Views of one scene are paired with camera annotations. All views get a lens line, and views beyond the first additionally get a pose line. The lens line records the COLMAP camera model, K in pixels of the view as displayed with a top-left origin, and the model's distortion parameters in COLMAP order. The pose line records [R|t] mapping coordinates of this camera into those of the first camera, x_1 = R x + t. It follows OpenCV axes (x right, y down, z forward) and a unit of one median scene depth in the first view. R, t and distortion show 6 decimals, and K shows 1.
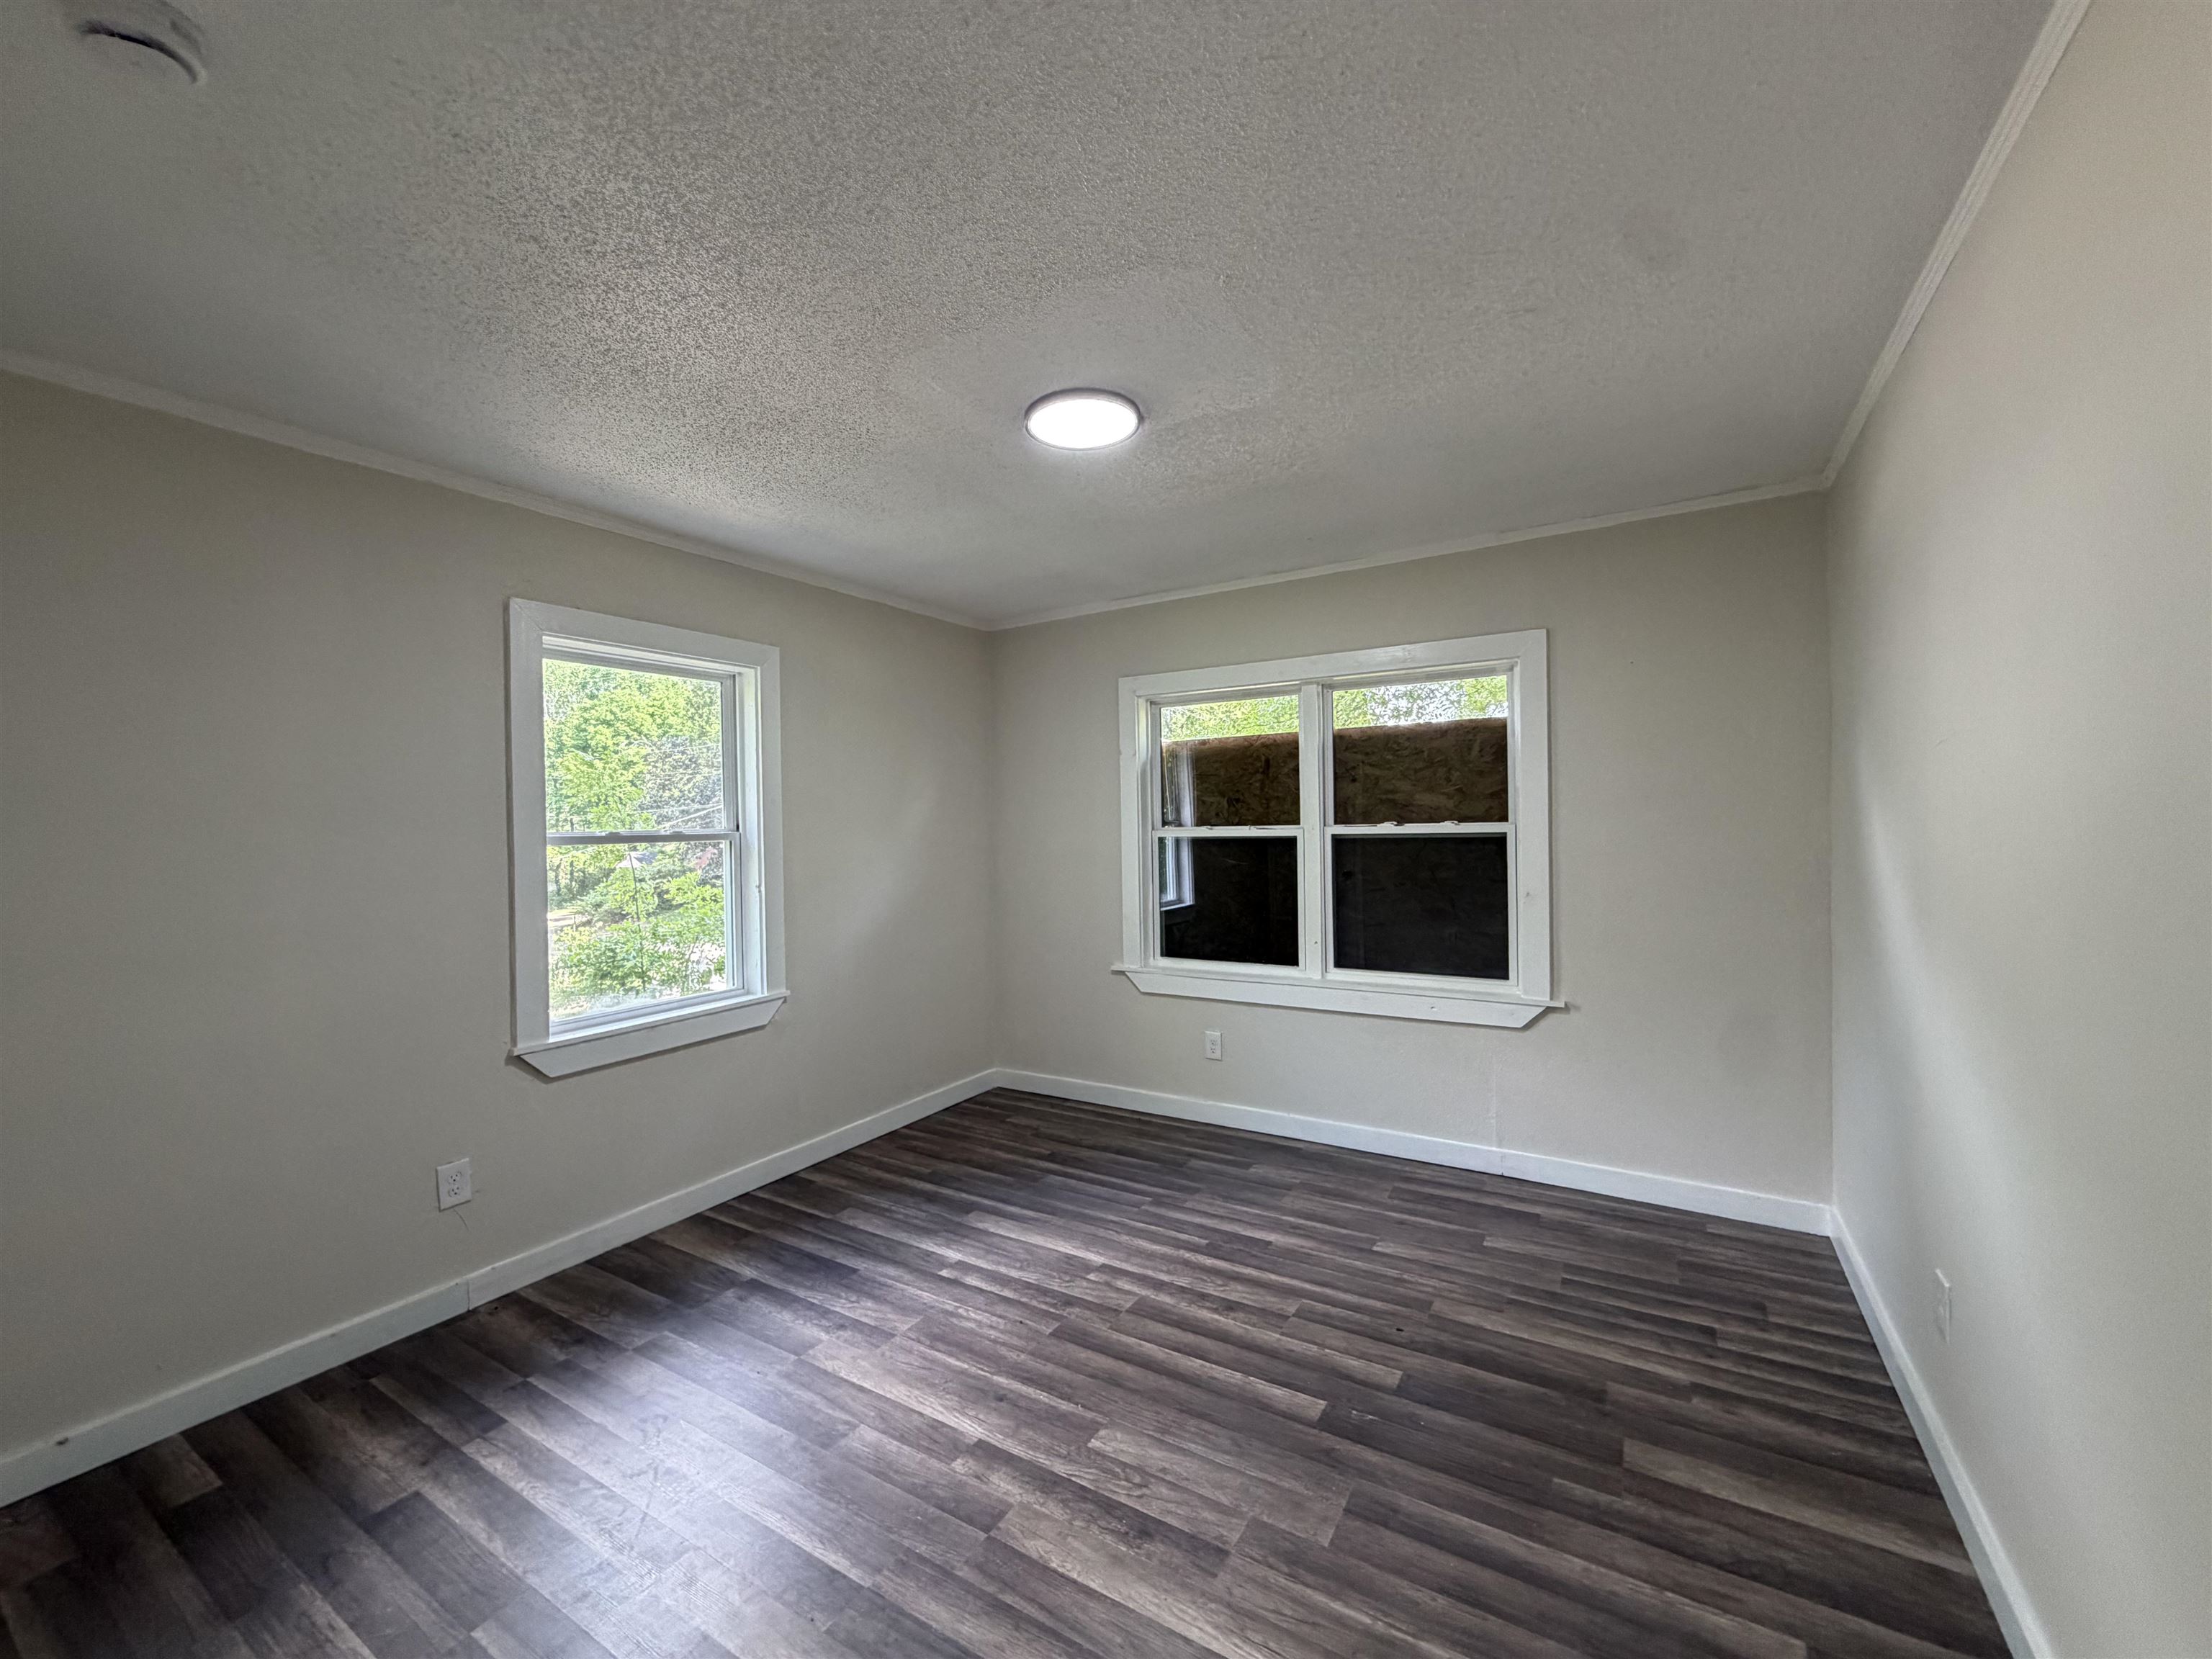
lens RADIAL K [[883.1, 0, 1118.9], [0, 883.1, 837.8], [0, 0, 1]] dist [0.000187, 0.000084]
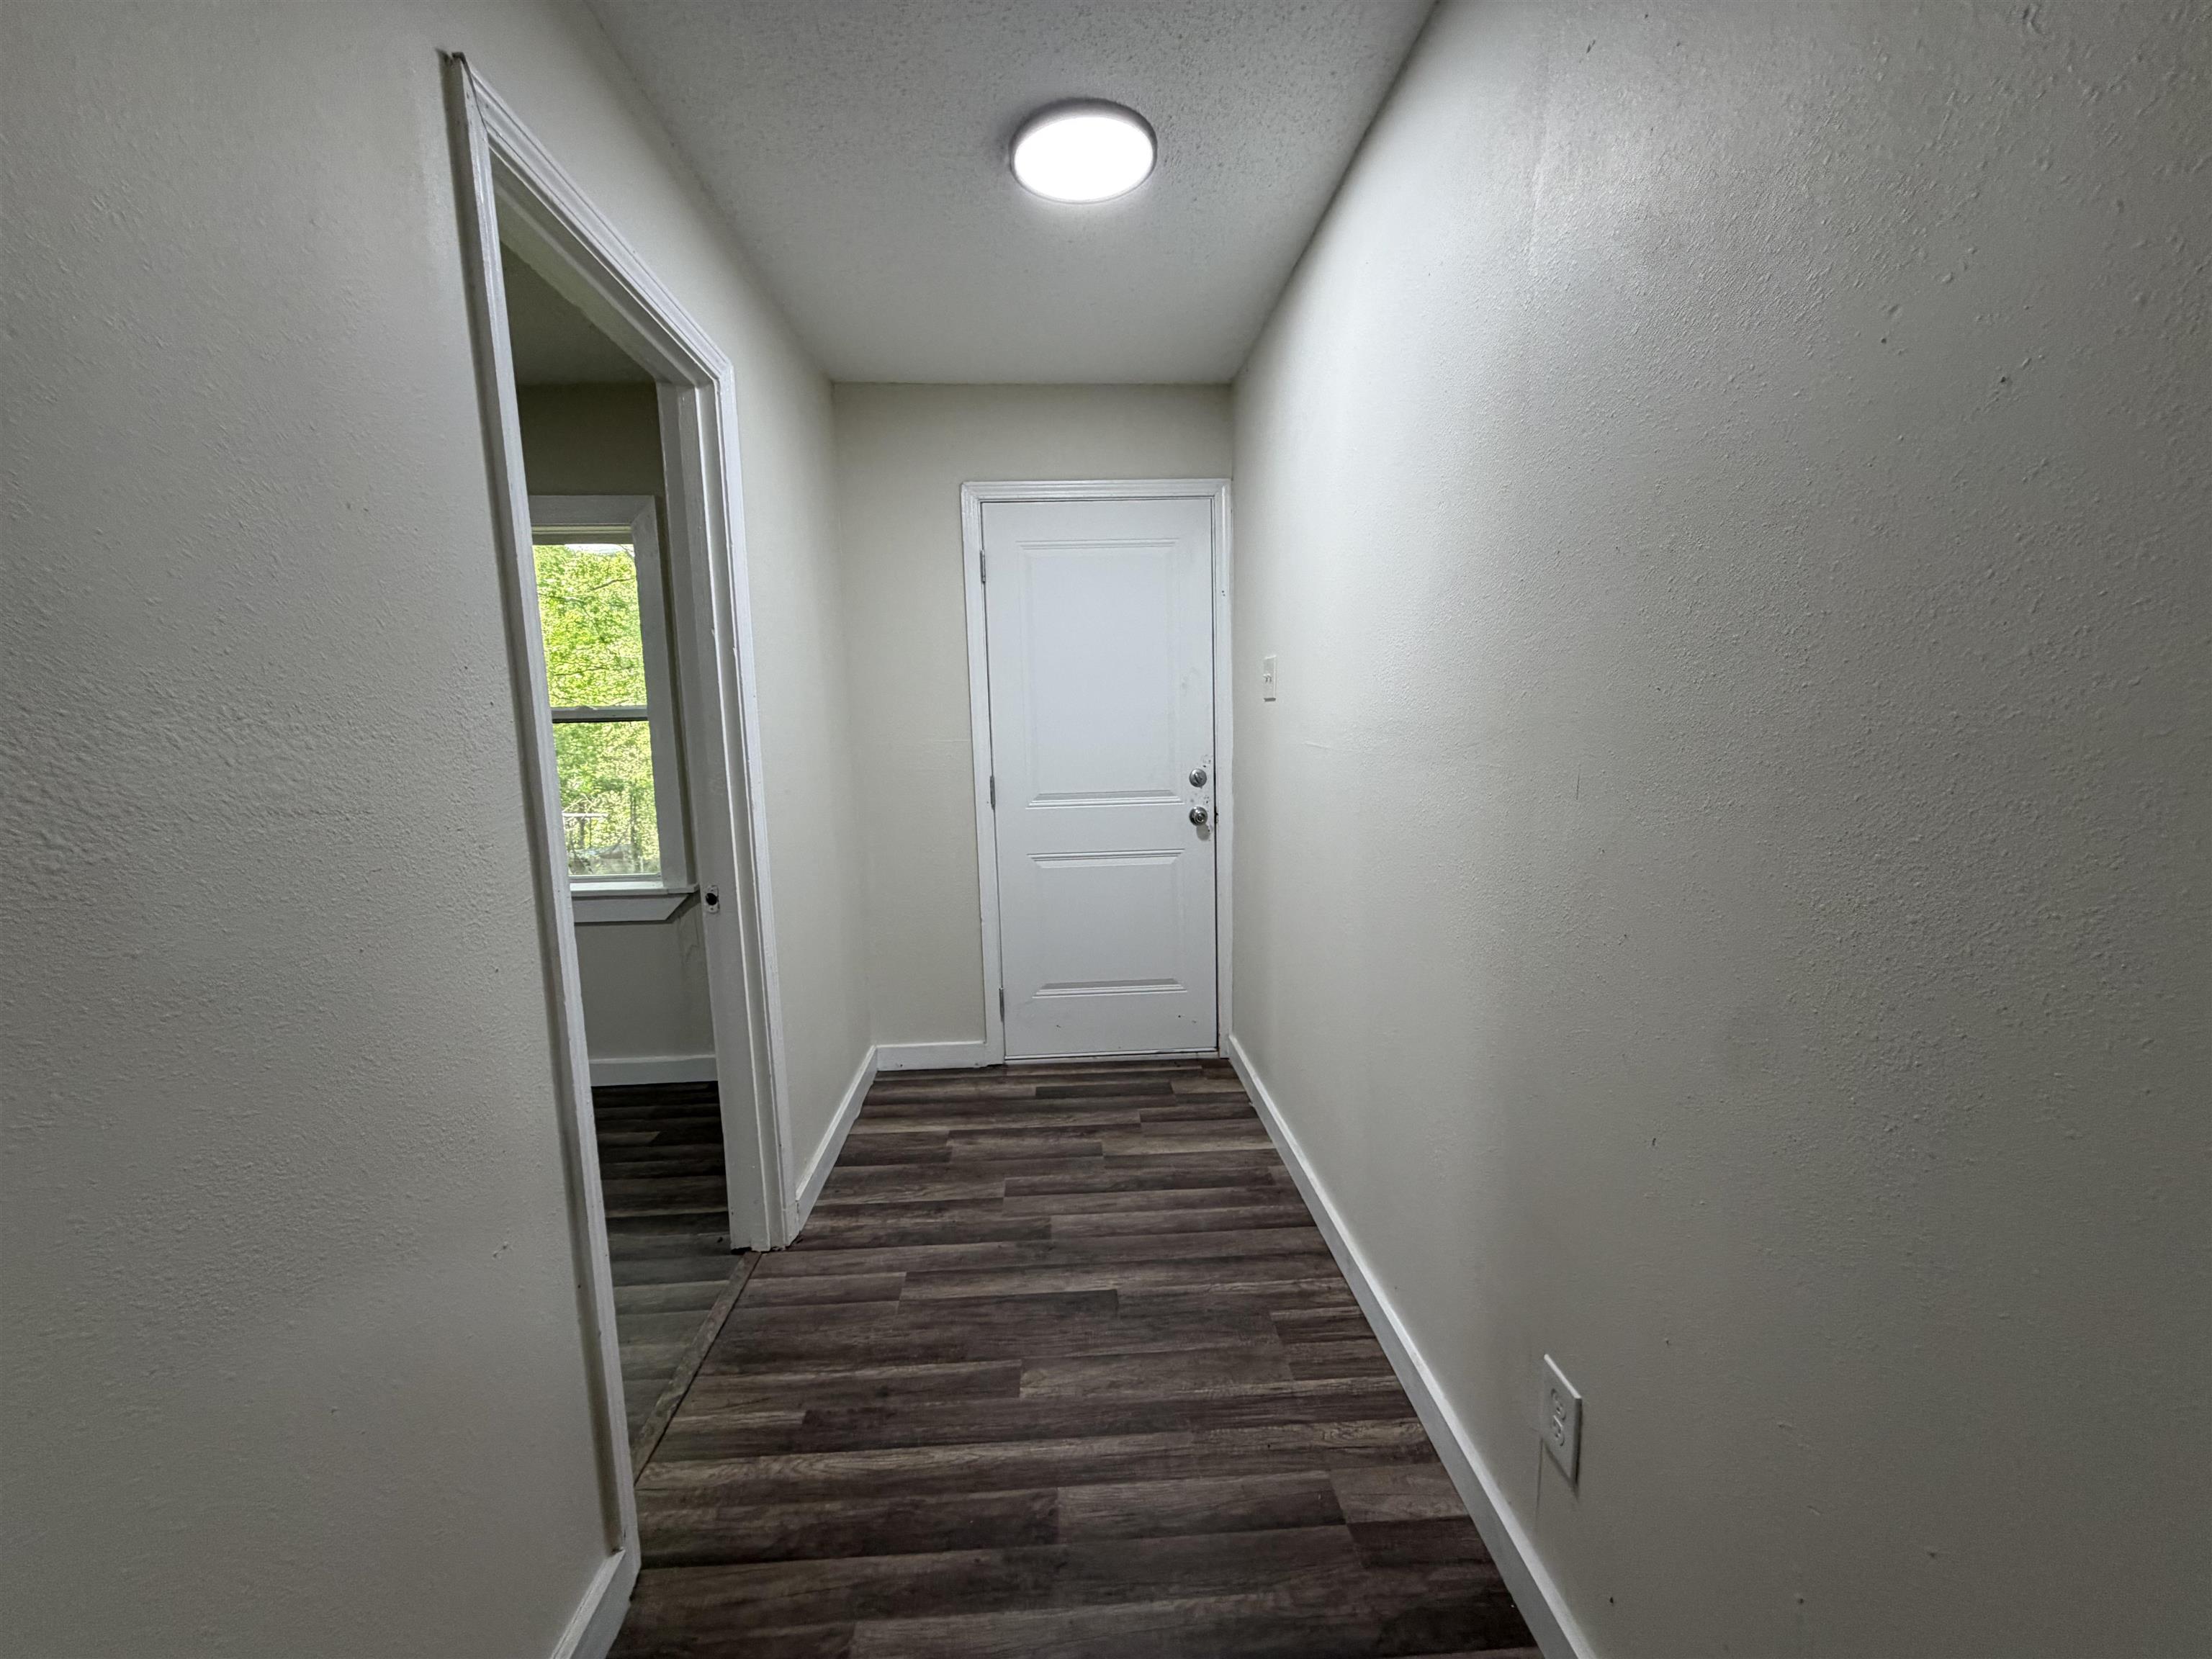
lens RADIAL K [[883.1, 0, 1108.1], [0, 883.1, 826.2], [0, 0, 1]] dist [0.000187, 0.000084]
pose [[0.817060, -0.067183, 0.572625, -0.428662], [0.000385, 0.993251, 0.115984, 0.024019], [-0.576552, -0.094546, 0.811572, 0.292482]]
